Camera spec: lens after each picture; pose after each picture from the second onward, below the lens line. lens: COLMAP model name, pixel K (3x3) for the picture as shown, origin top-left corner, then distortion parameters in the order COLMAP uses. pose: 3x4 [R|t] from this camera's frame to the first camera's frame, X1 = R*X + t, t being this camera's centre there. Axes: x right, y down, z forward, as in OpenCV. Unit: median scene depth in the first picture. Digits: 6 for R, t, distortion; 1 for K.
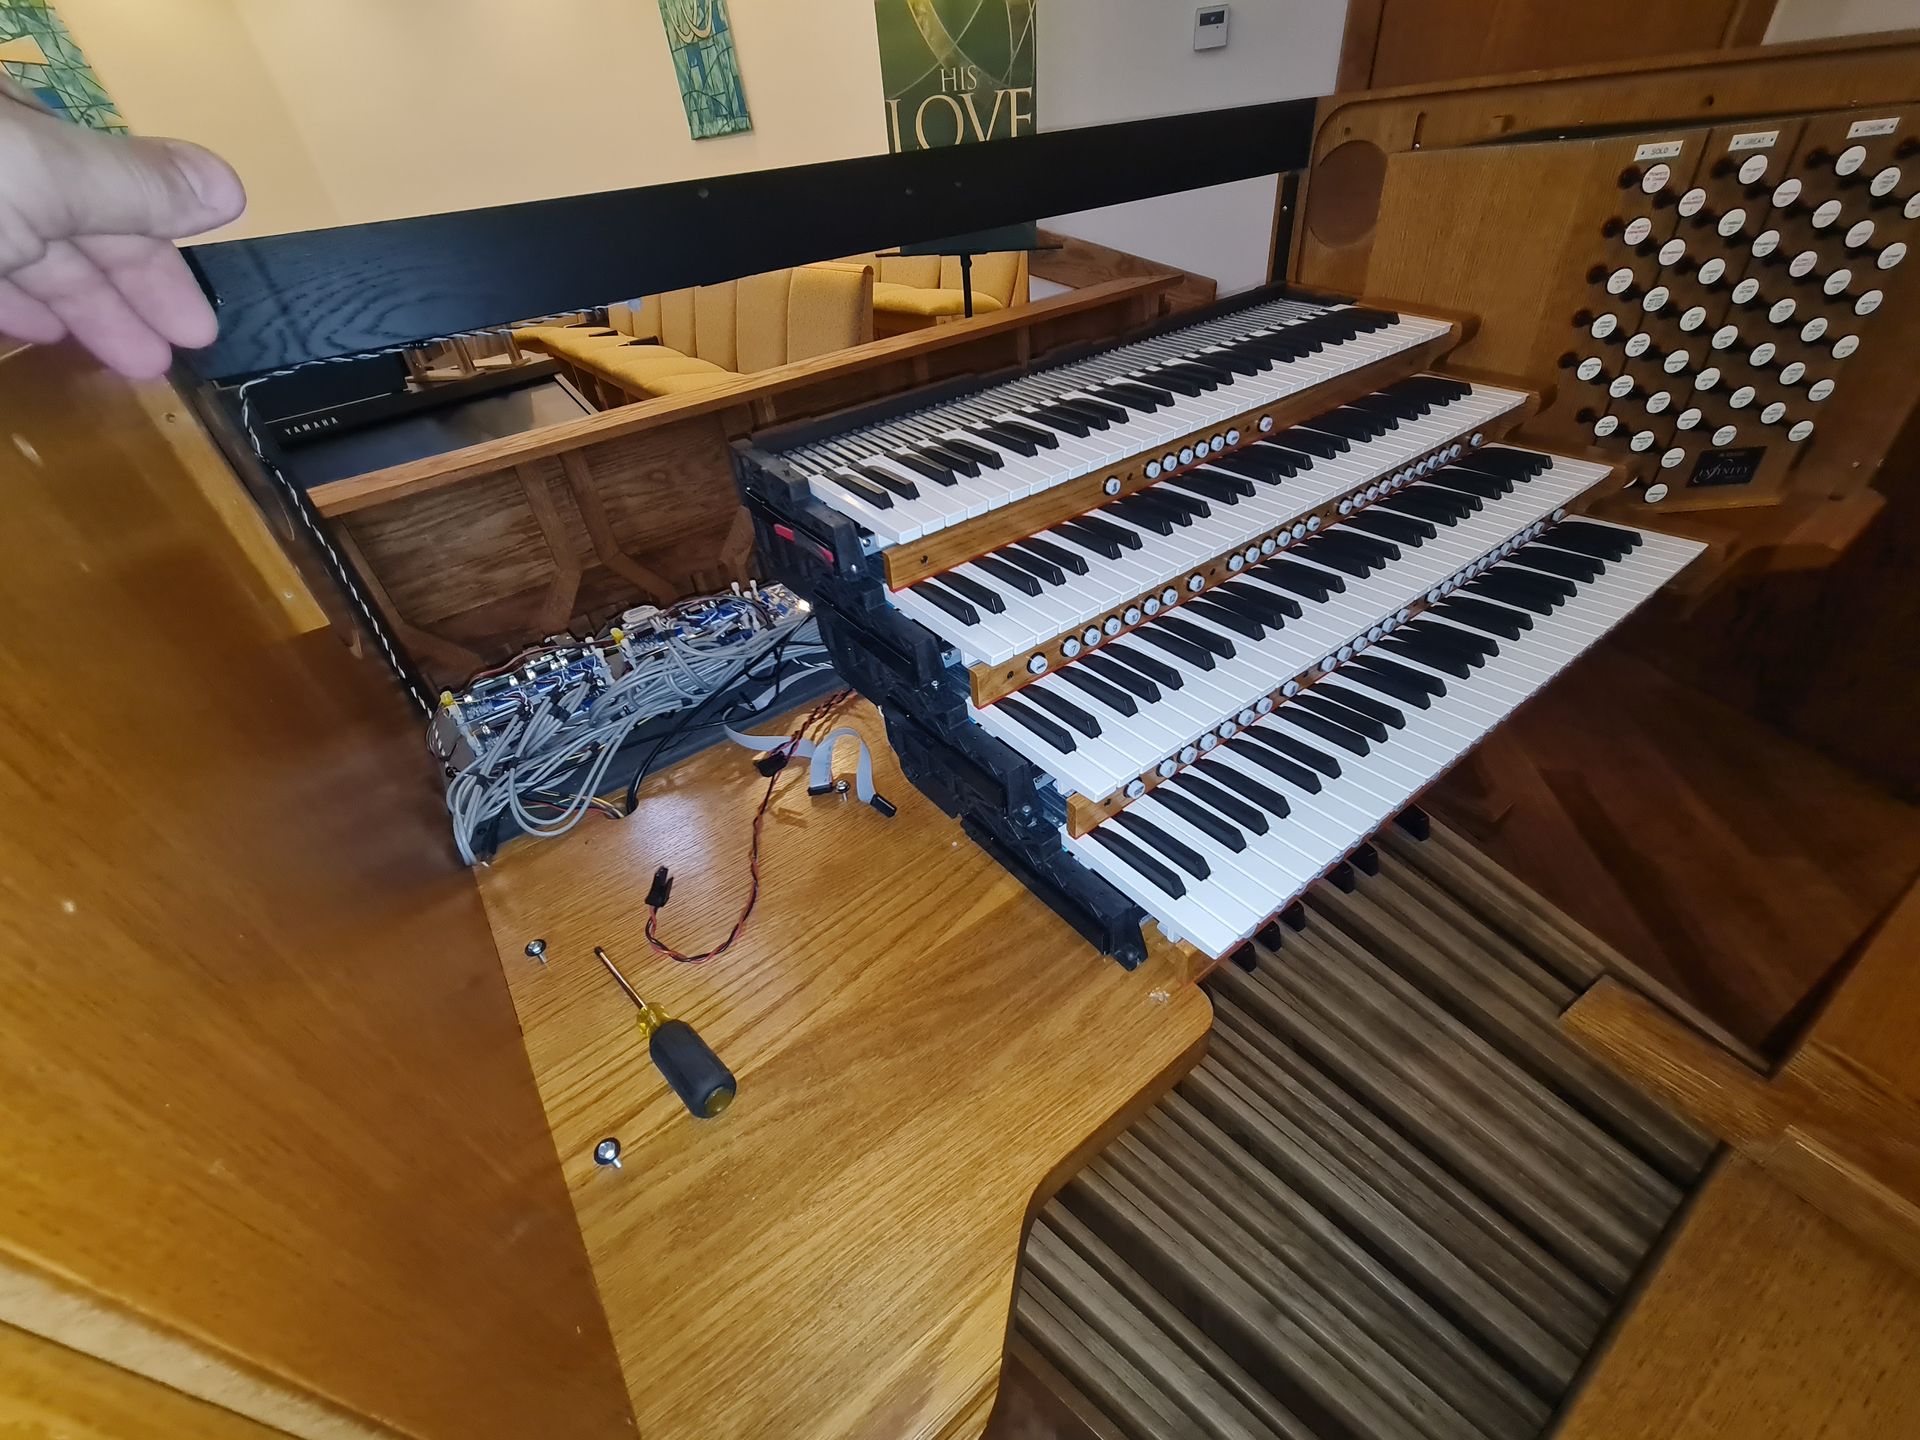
lens RADIAL K [[779.2, 0, 960.0], [0, 779.2, 720.0], [0, 0, 1]] dist [0.001399, -0.000246]
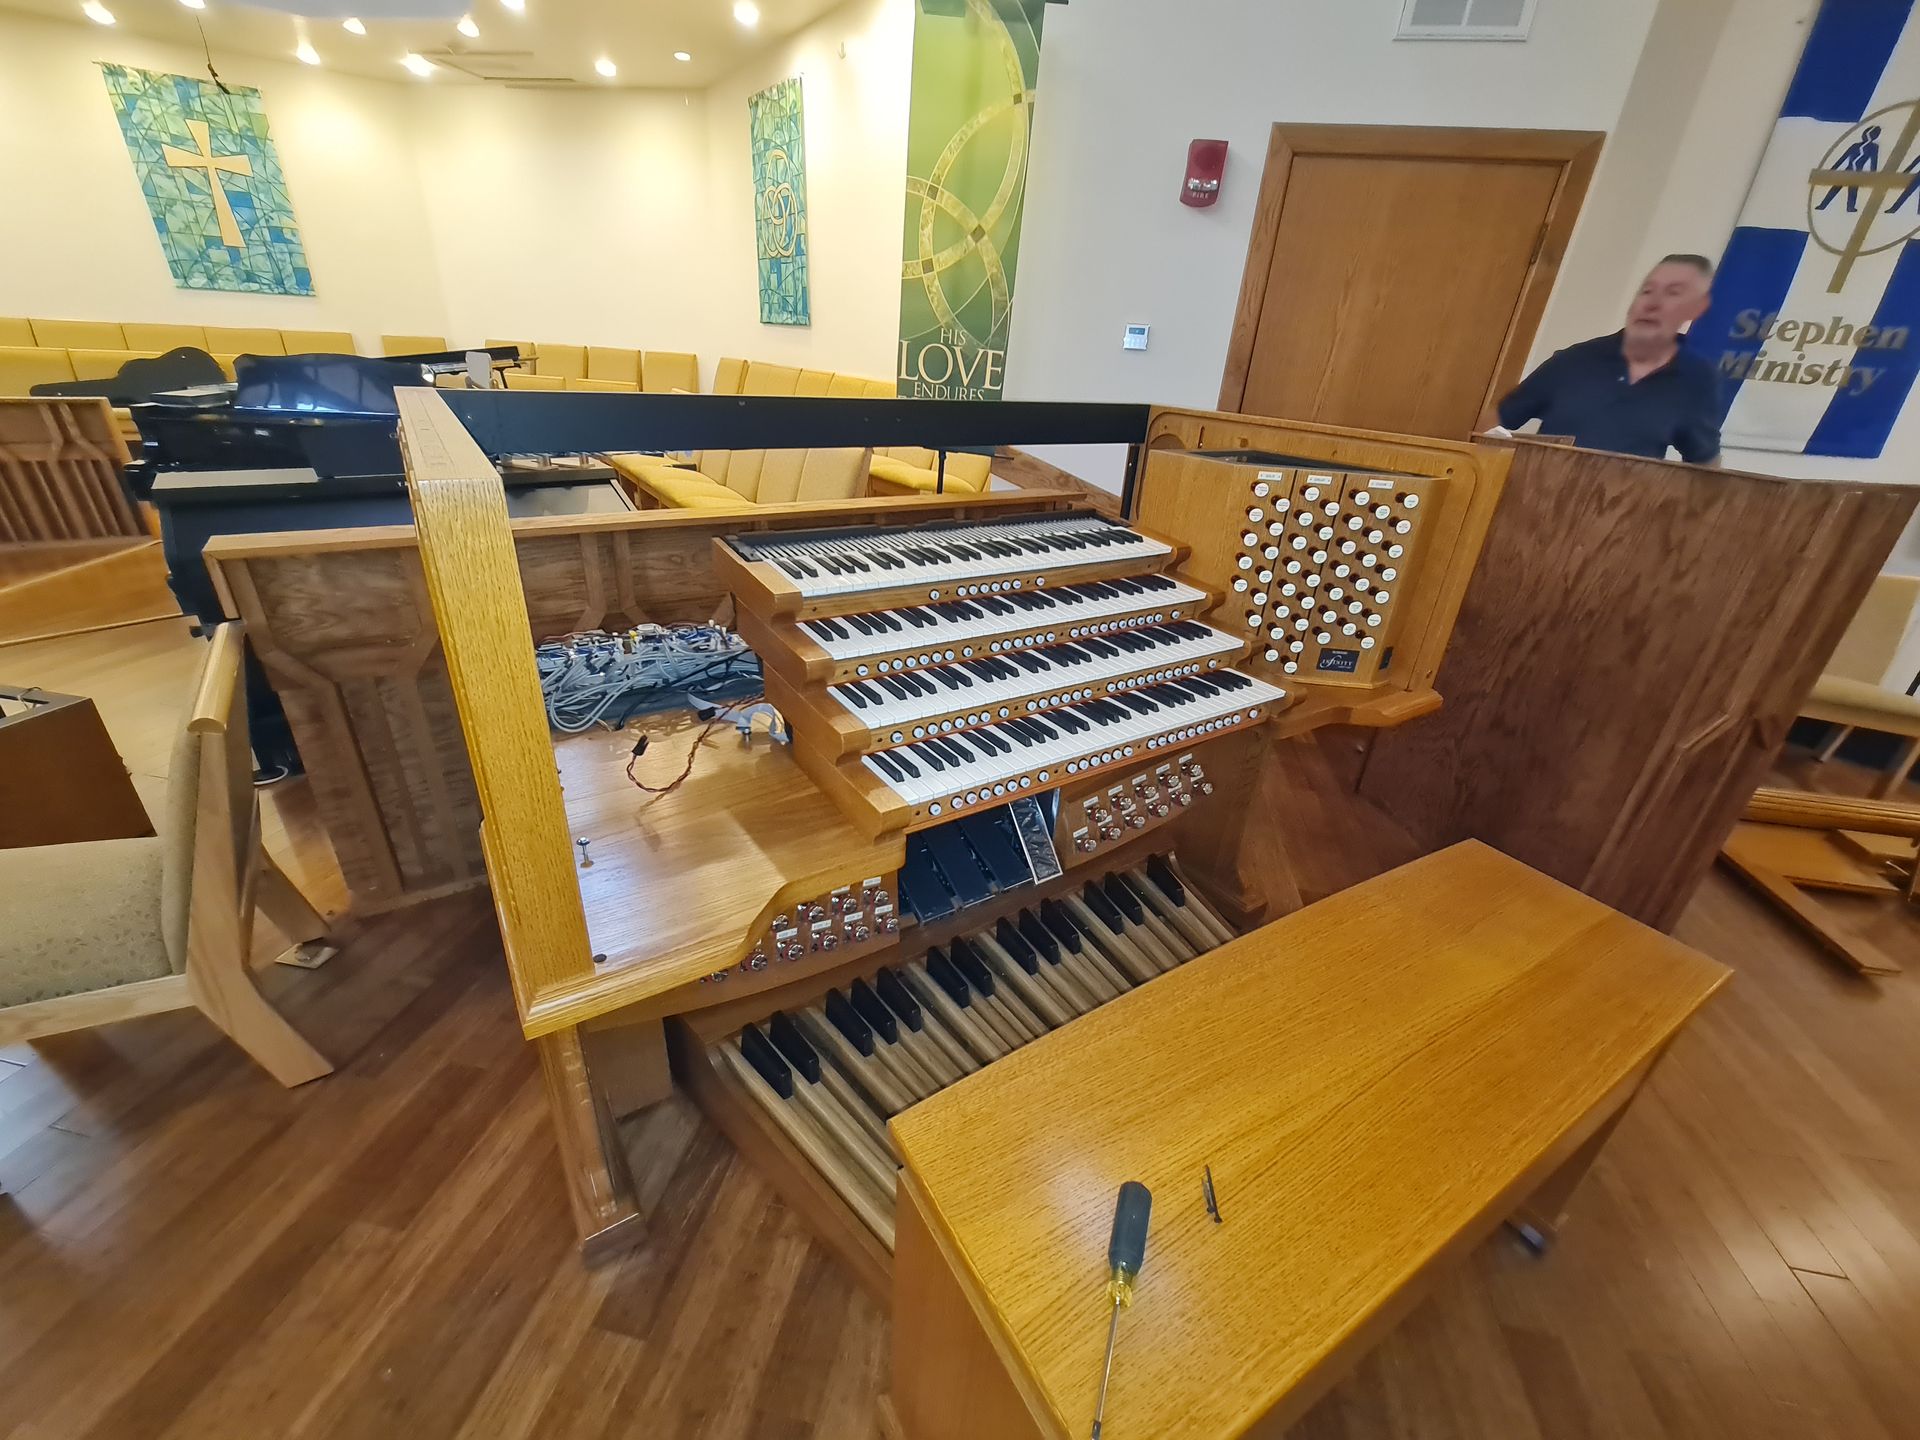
lens RADIAL K [[767.6, 0, 960.0], [0, 767.6, 720.0], [0, 0, 1]] dist [-0.001087, -0.000011]
pose [[0.985922, 0.164594, 0.029446, 0.192810], [-0.156212, 0.969500, -0.188856, 0.230303], [-0.059633, 0.181597, 0.981563, -0.517371]]
